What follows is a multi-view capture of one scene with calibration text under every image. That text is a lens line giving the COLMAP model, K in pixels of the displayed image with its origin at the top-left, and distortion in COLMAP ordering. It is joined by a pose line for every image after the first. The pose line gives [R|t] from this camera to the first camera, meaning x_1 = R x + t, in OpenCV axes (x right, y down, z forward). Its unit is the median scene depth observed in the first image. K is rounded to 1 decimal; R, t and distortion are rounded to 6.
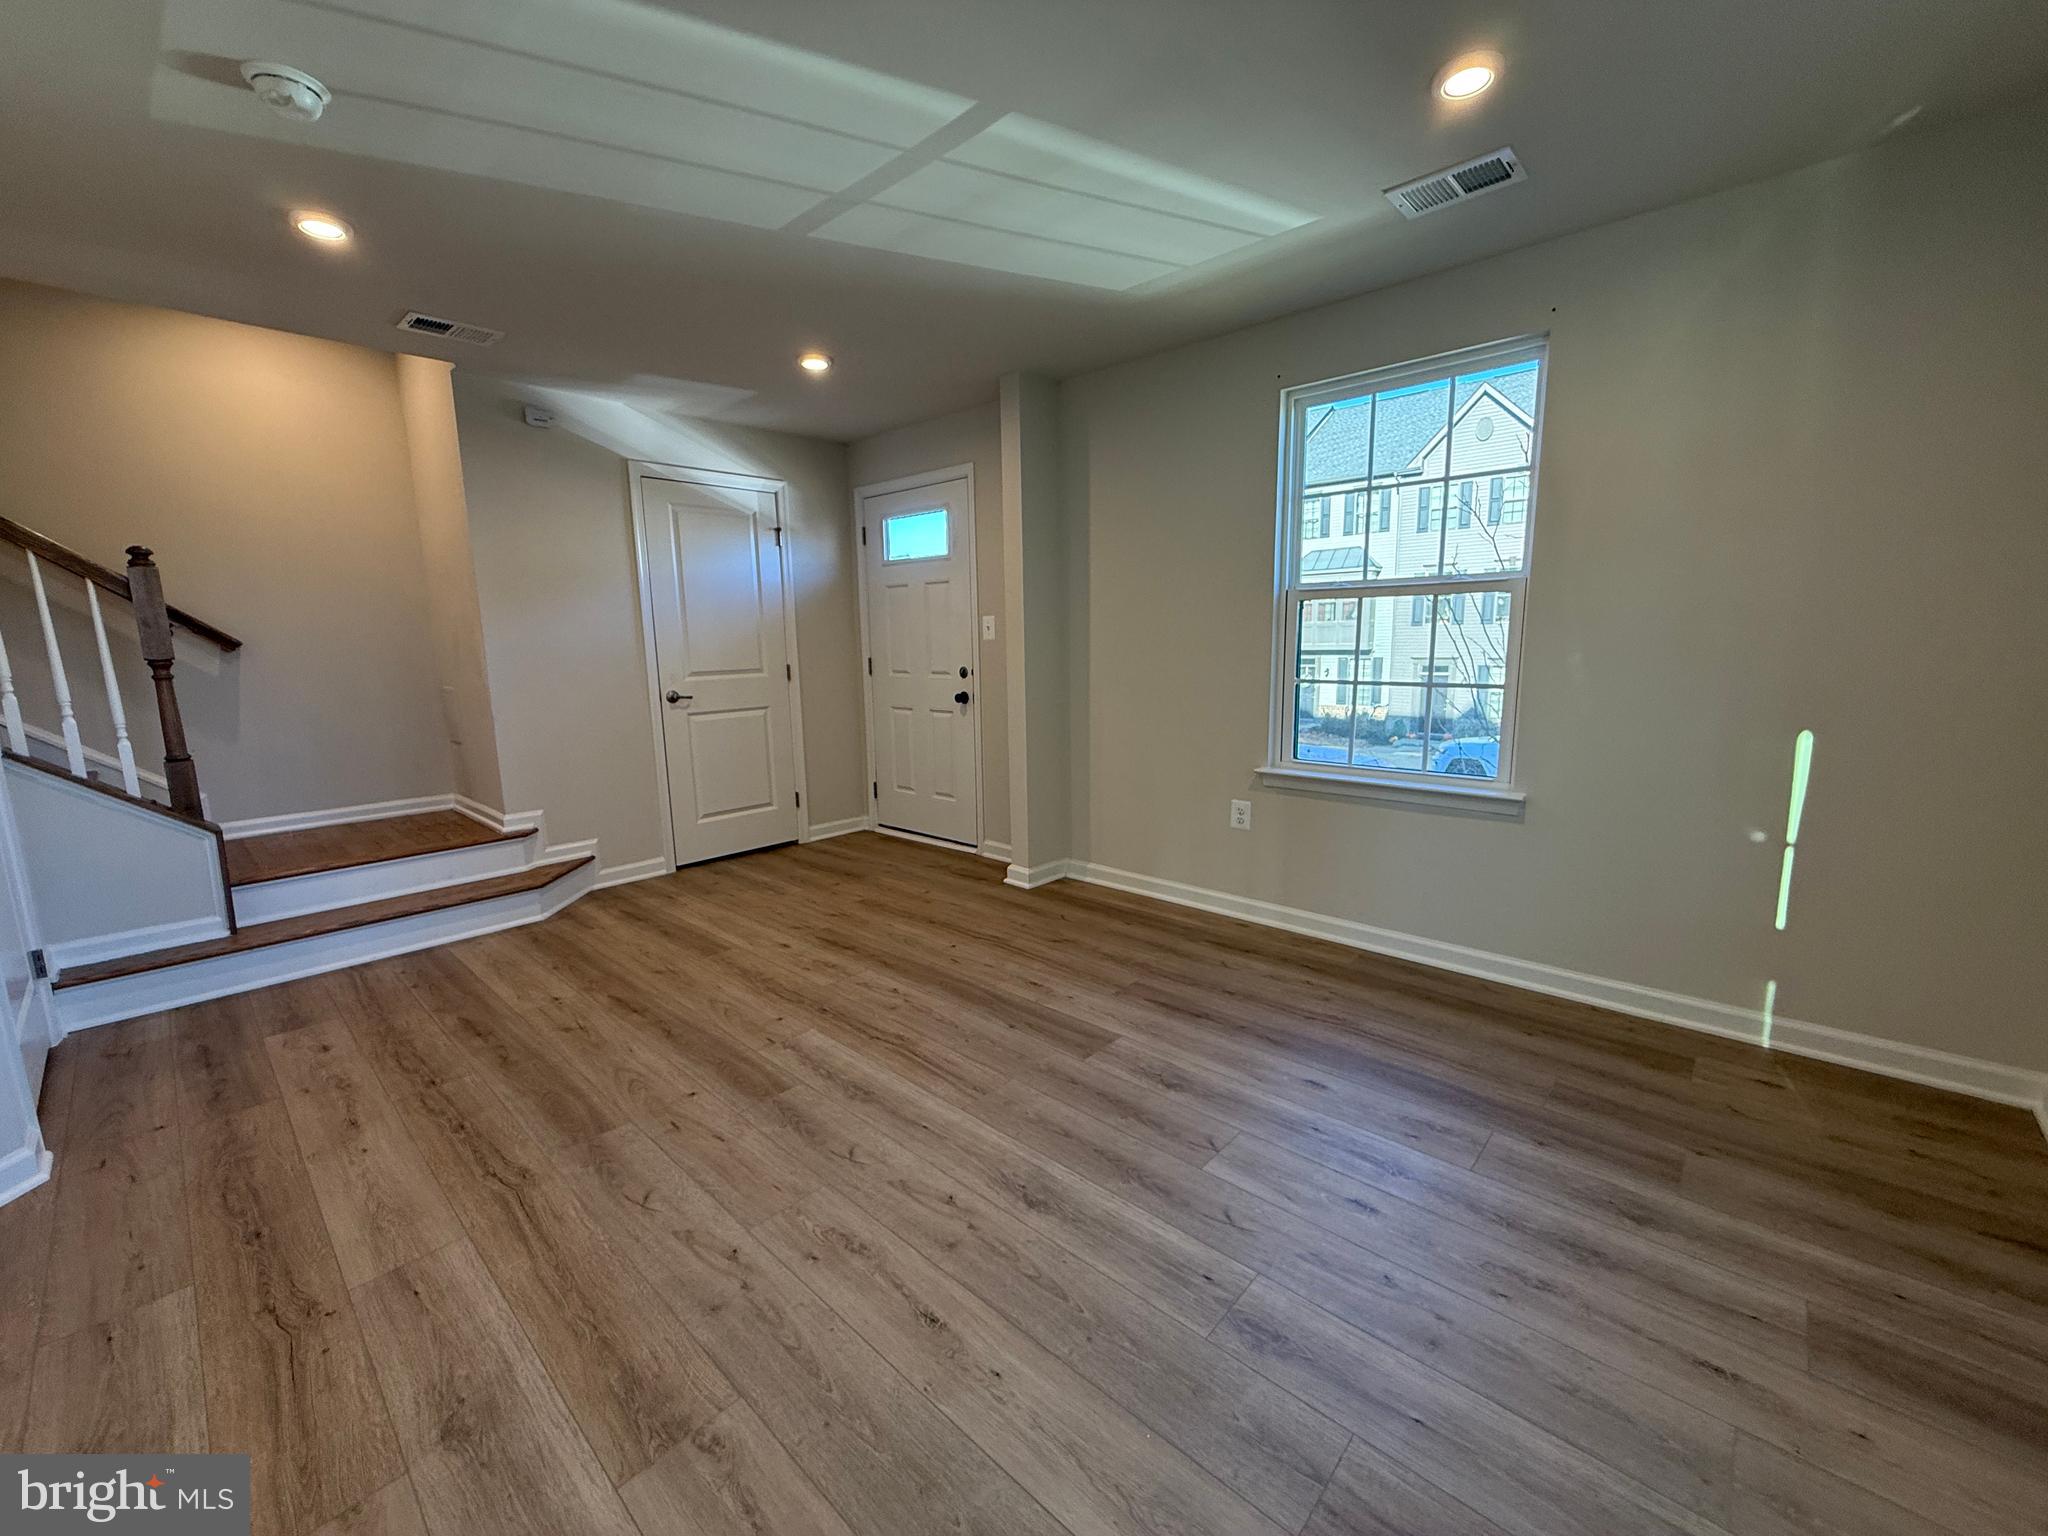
lens RADIAL K [[815.4, 0, 1024.1], [0, 815.4, 765.3], [0, 0, 1]] dist [-0.000106, 0.000743]
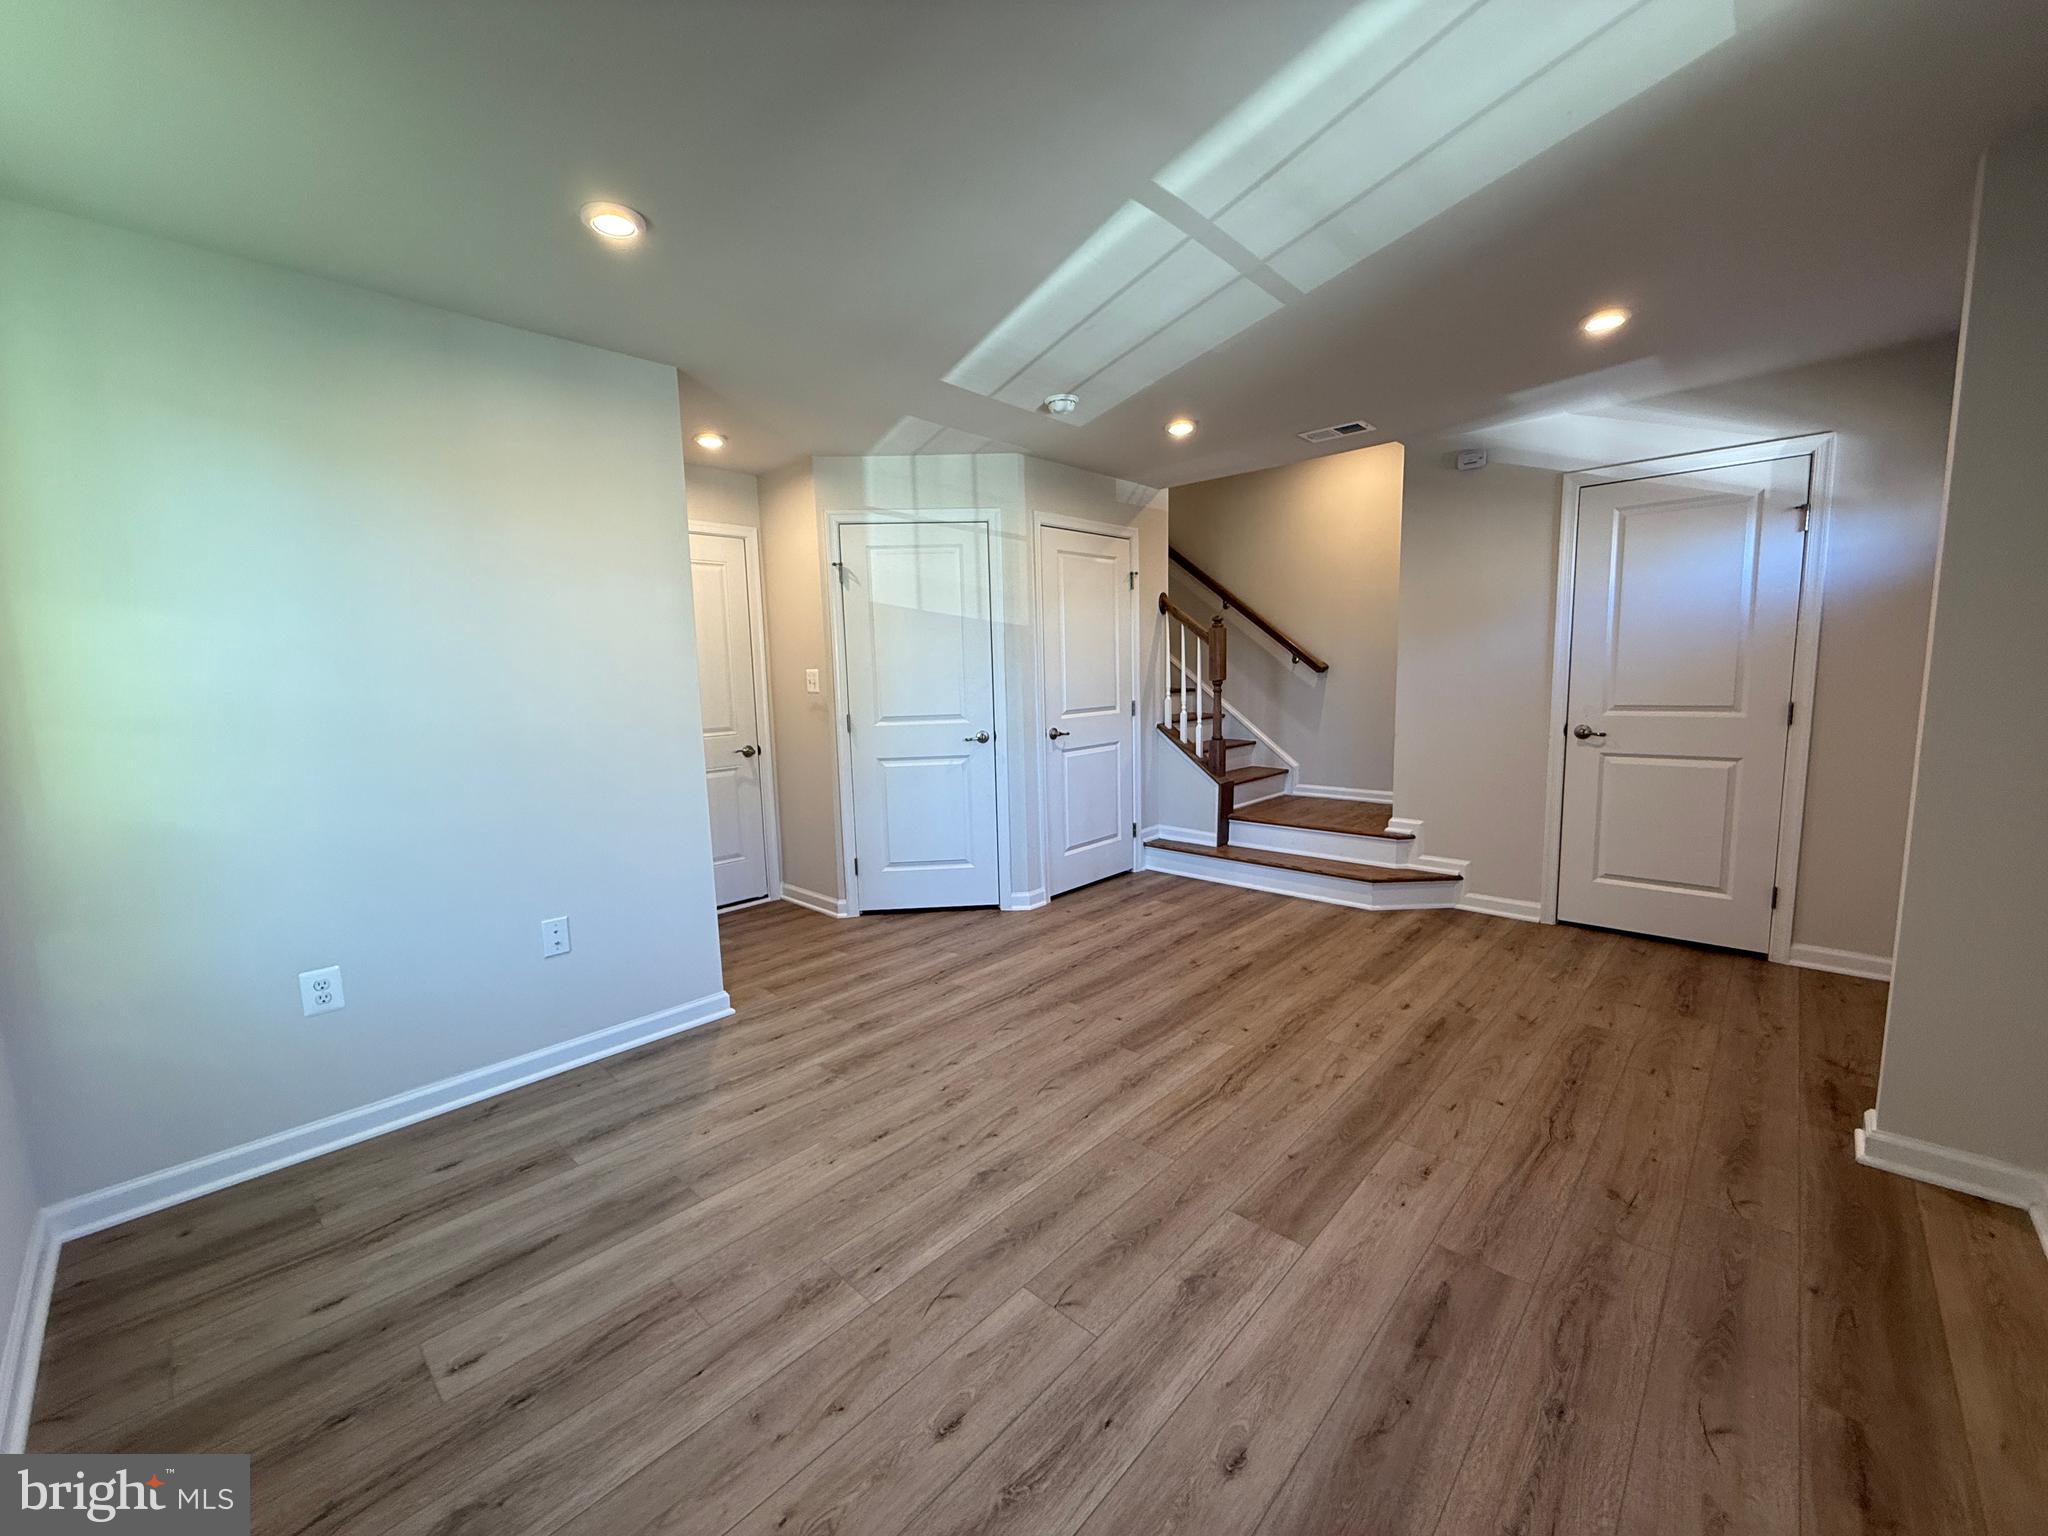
lens RADIAL K [[815.4, 0, 1011.2], [0, 815.4, 761.3], [0, 0, 1]] dist [-0.000106, 0.000743]
pose [[-0.016116, 0.134860, -0.990734, 0.750865], [-0.128943, 0.982308, 0.135810, -0.152941], [0.991521, 0.129937, 0.001559, 0.646325]]
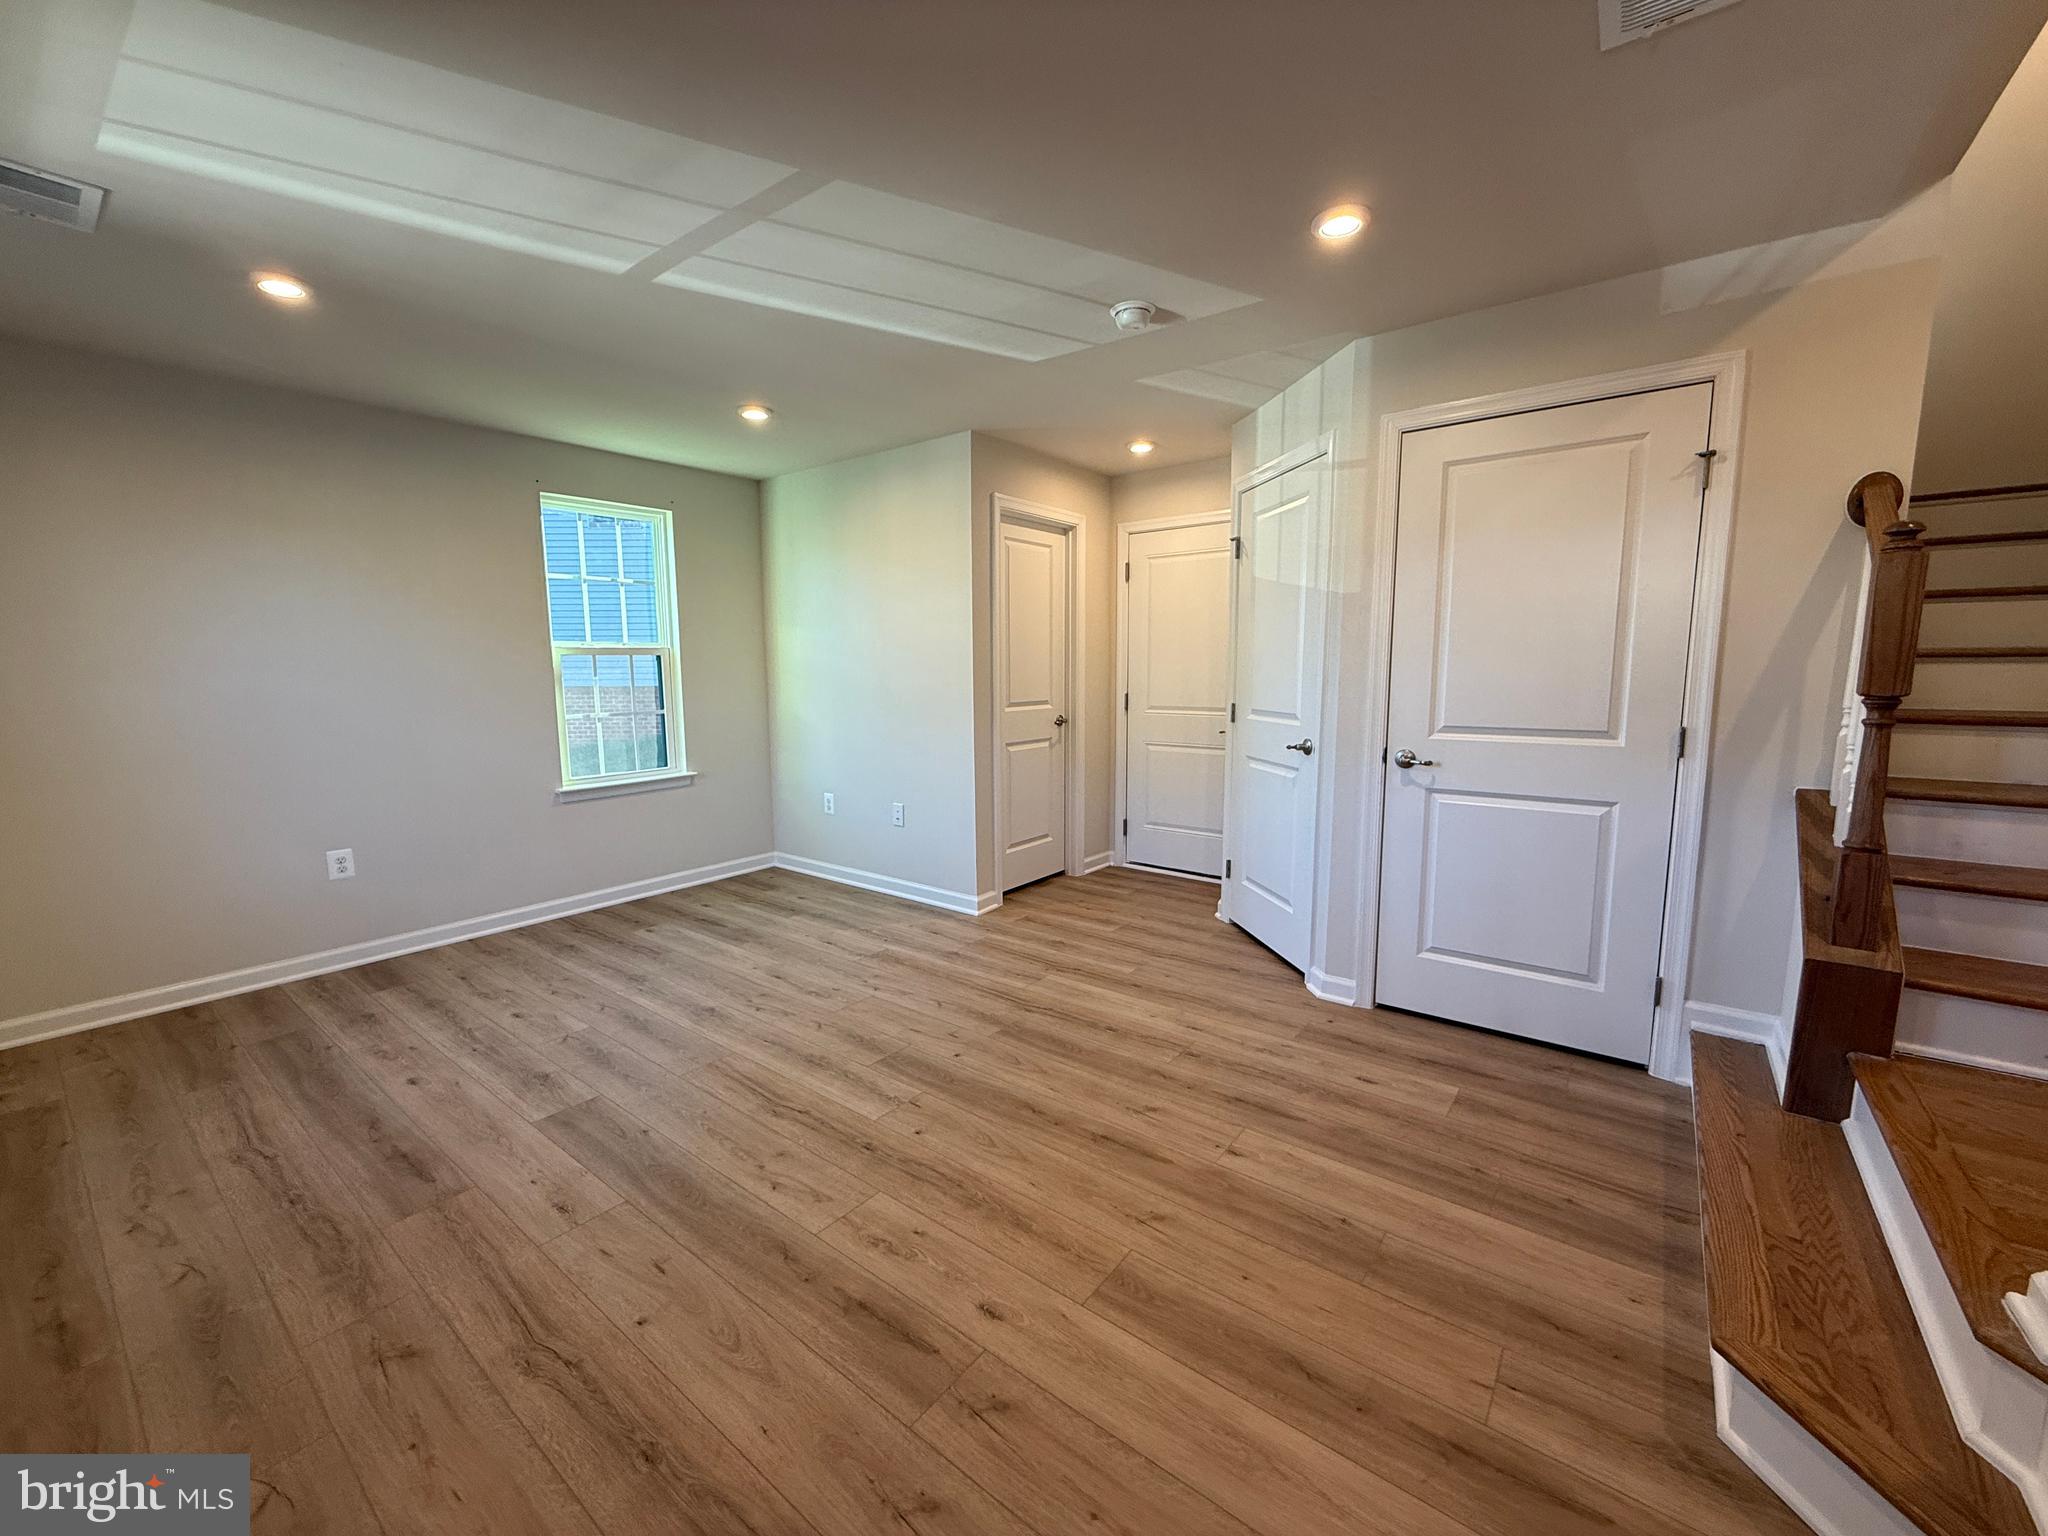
lens RADIAL K [[815.4, 0, 1024.8], [0, 815.4, 763.9], [0, 0, 1]] dist [-0.000106, 0.000743]
pose [[-0.995917, 0.037074, -0.082313, -0.357914], [0.012862, 0.960753, 0.277107, -0.292536], [0.089356, 0.274917, -0.957307, 1.733792]]
